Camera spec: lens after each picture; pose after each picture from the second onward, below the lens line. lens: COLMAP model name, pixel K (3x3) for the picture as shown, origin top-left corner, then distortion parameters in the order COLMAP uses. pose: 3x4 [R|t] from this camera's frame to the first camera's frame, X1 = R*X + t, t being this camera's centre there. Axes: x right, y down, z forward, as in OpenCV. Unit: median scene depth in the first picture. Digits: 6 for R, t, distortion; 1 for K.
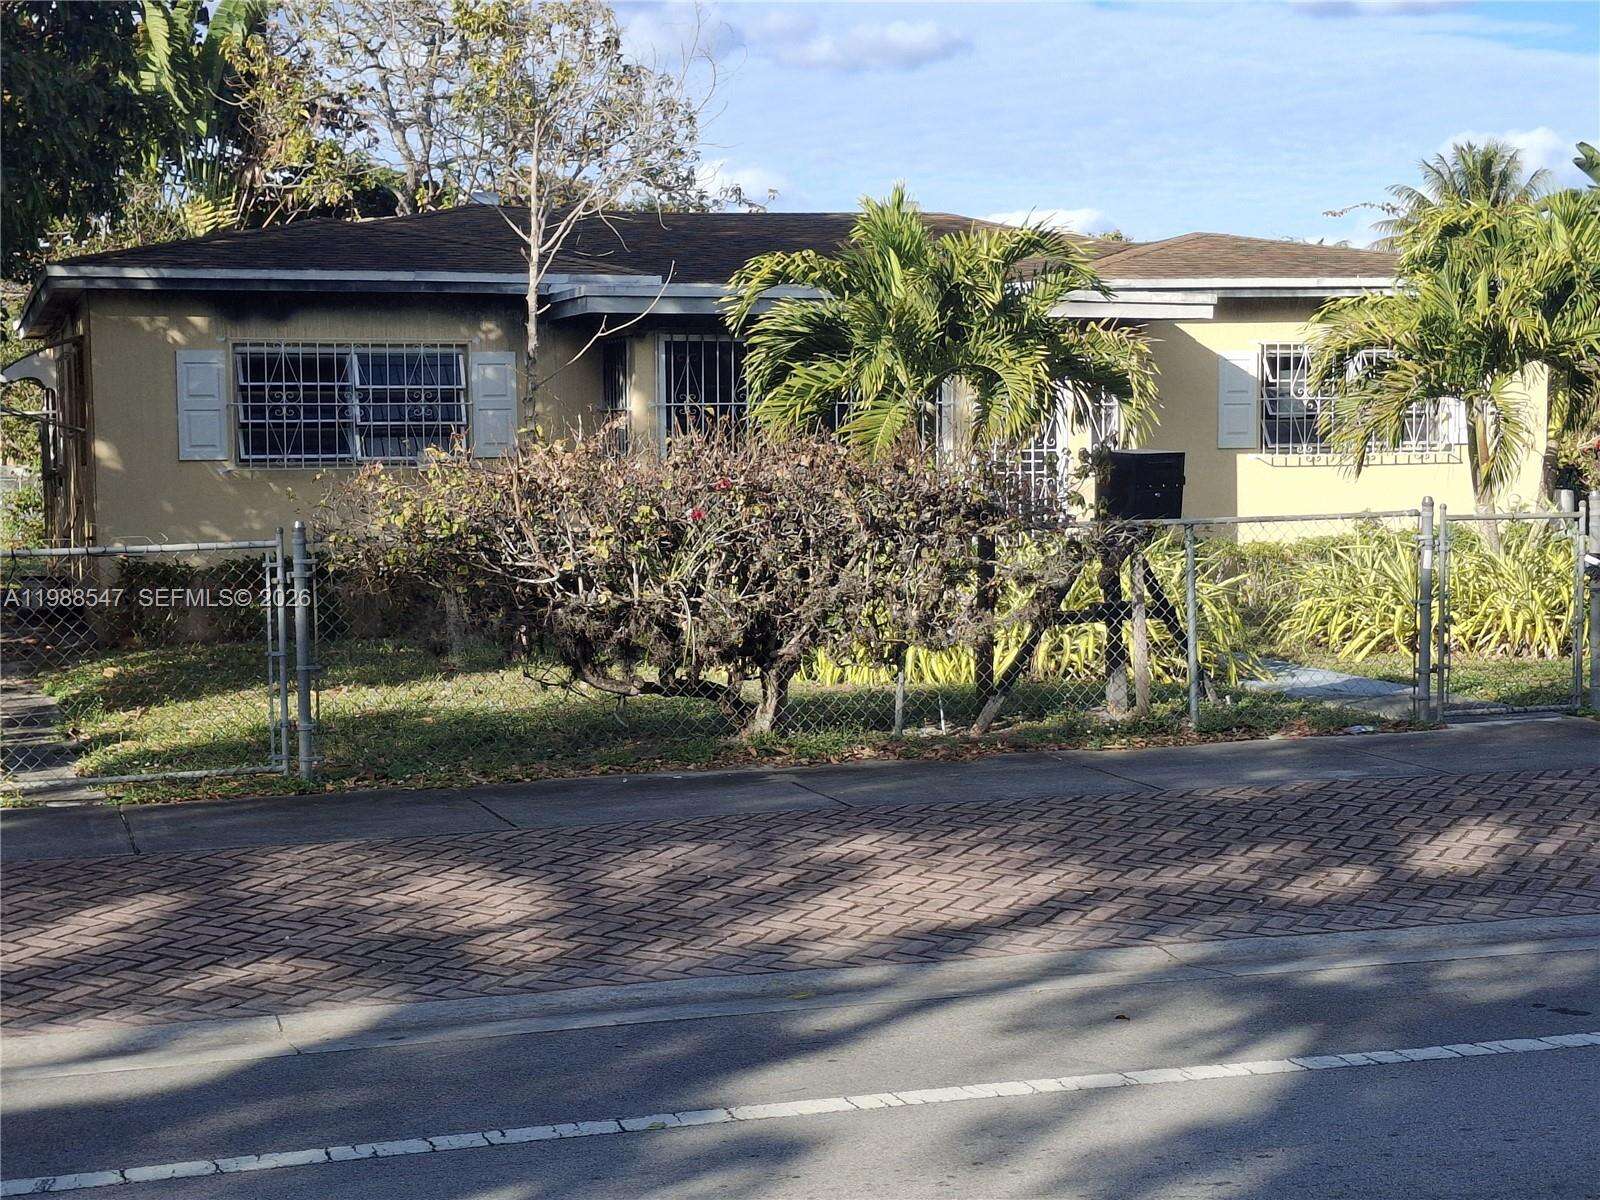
lens RADIAL K [[2708.4, 0, 800.0], [0, 2708.4, 600.0], [0, 0, 1]] dist [0.017063, 0.071183]
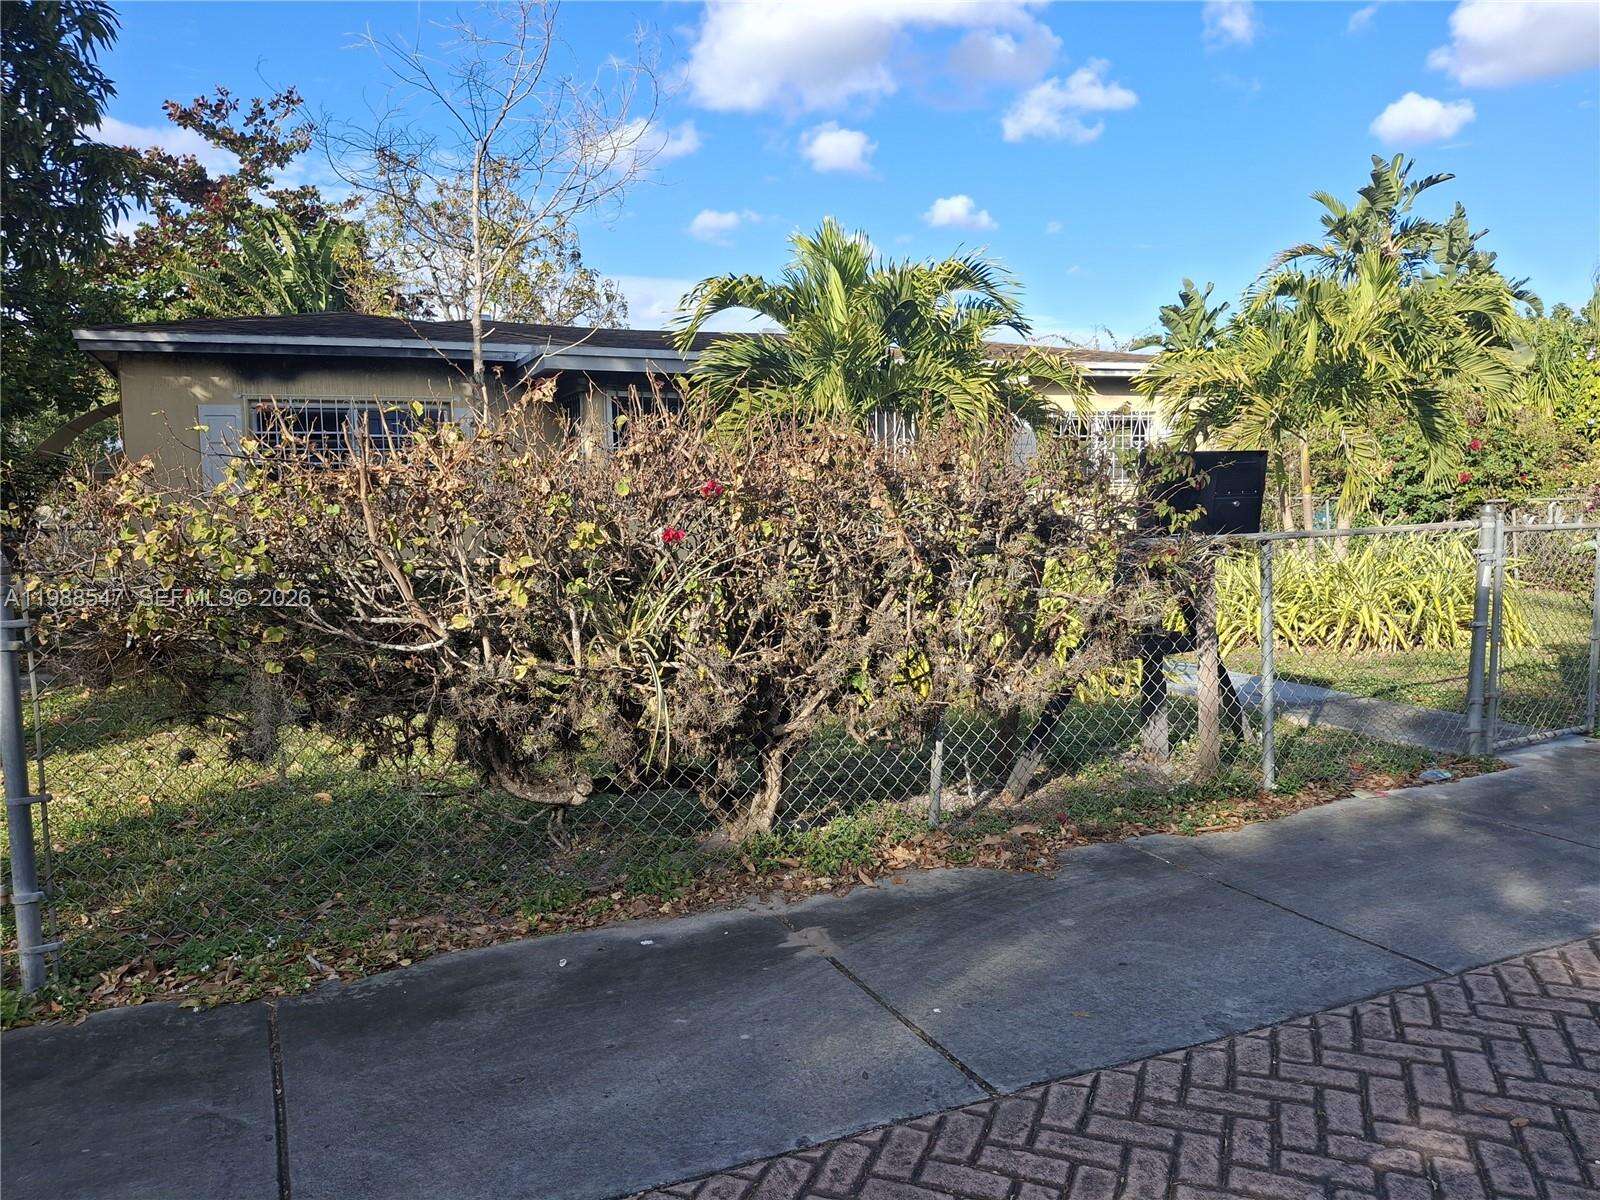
lens RADIAL K [[1170.2, 0, 800.0], [0, 1170.2, 600.0], [0, 0, 1]] dist [0.085211, -0.001715]
pose [[0.994137, -0.018252, 0.106579, -0.036563], [0.015743, 0.999580, 0.024341, -0.022036], [-0.106979, -0.022520, 0.994006, 0.703473]]
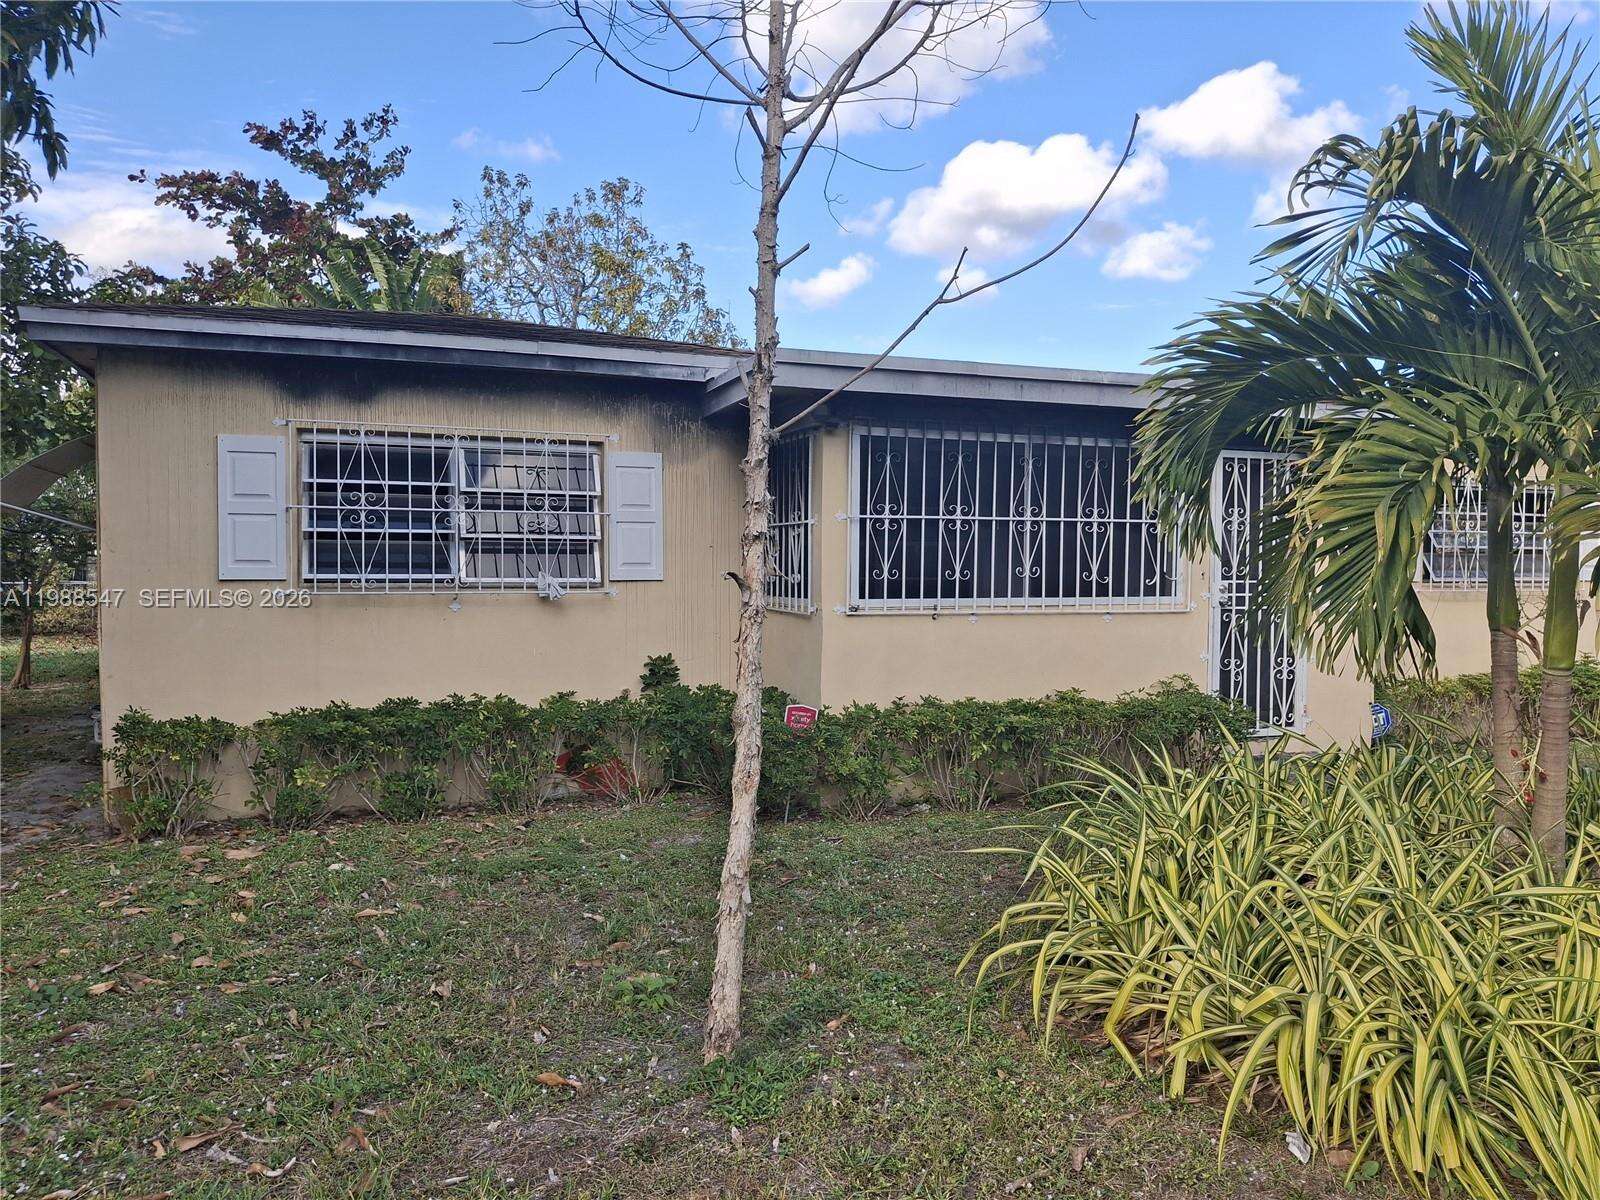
lens RADIAL K [[1170.2, 0, 800.0], [0, 1170.2, 600.0], [0, 0, 1]] dist [0.085211, -0.001715]
pose [[0.998583, 0.012798, 0.051659, -0.130394], [-0.011117, 0.999404, -0.032694, -0.057407], [-0.052046, 0.032073, 0.998129, 1.034142]]
